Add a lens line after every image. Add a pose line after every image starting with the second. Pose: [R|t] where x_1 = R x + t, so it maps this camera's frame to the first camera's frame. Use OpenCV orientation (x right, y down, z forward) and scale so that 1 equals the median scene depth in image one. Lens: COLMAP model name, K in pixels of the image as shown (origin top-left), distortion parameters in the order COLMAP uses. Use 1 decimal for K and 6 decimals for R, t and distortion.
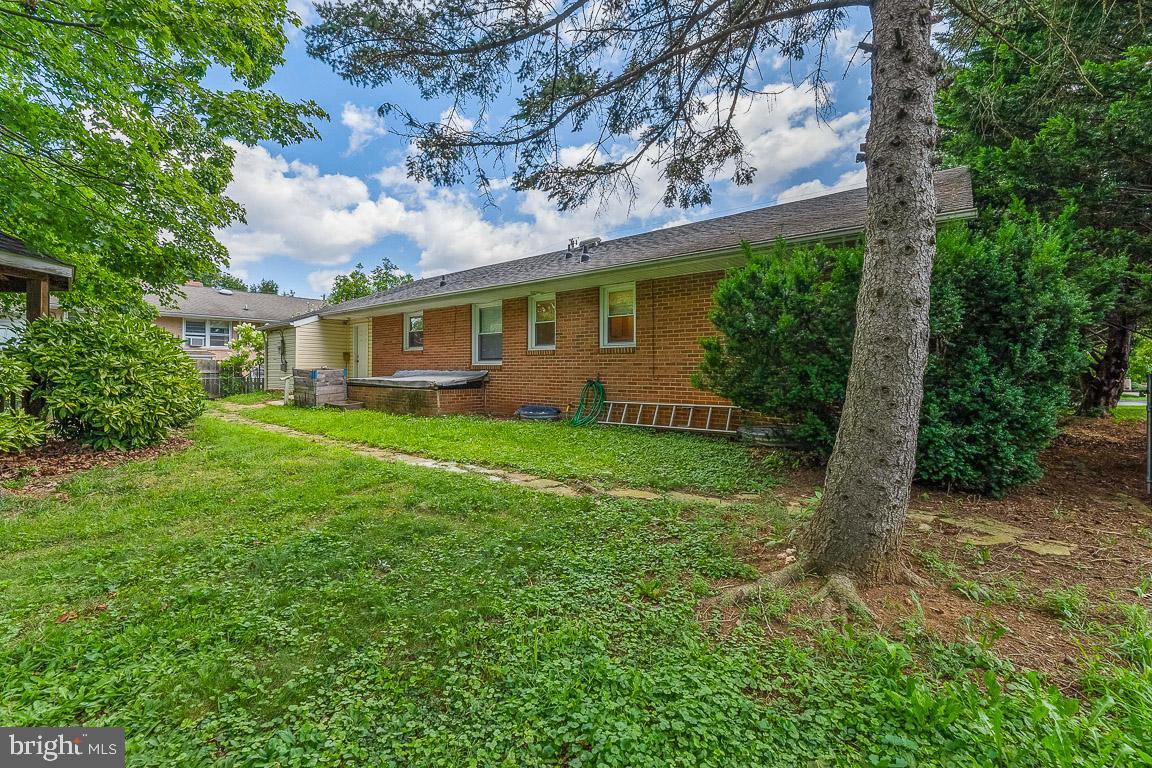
lens RADIAL K [[476.0, 0, 570.1], [0, 476.0, 367.2], [0, 0, 1]] dist [-0.006781, 0.000215]
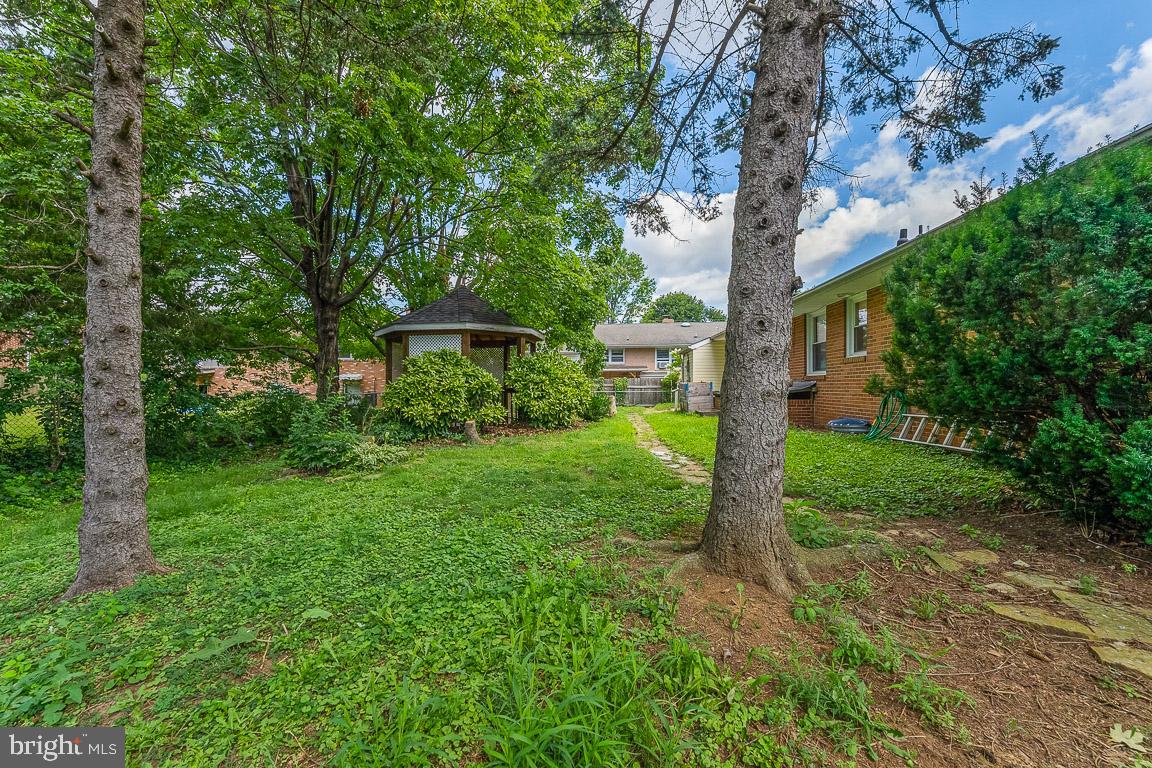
lens RADIAL K [[476.0, 0, 573.2], [0, 476.0, 390.7], [0, 0, 1]] dist [-0.006781, 0.000215]
pose [[0.579152, -0.003429, -0.815213, 0.361196], [0.015314, 0.999860, 0.006674, 0.014114], [0.815076, -0.016349, 0.579123, 0.038886]]
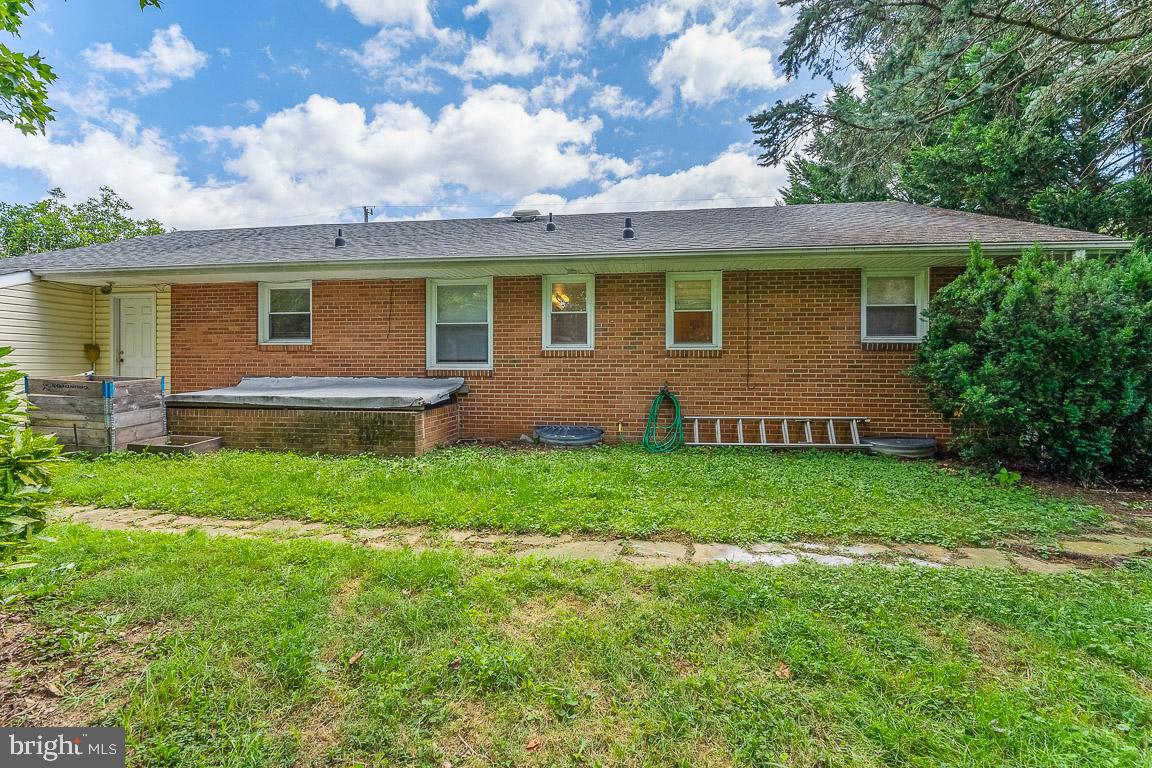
lens RADIAL K [[476.0, 0, 570.0], [0, 476.0, 372.3], [0, 0, 1]] dist [-0.006781, 0.000215]
pose [[0.842276, -0.002188, 0.539041, -0.452000], [-0.003362, 0.999951, 0.009311, -0.008777], [-0.539035, -0.009655, 0.842228, 0.375565]]
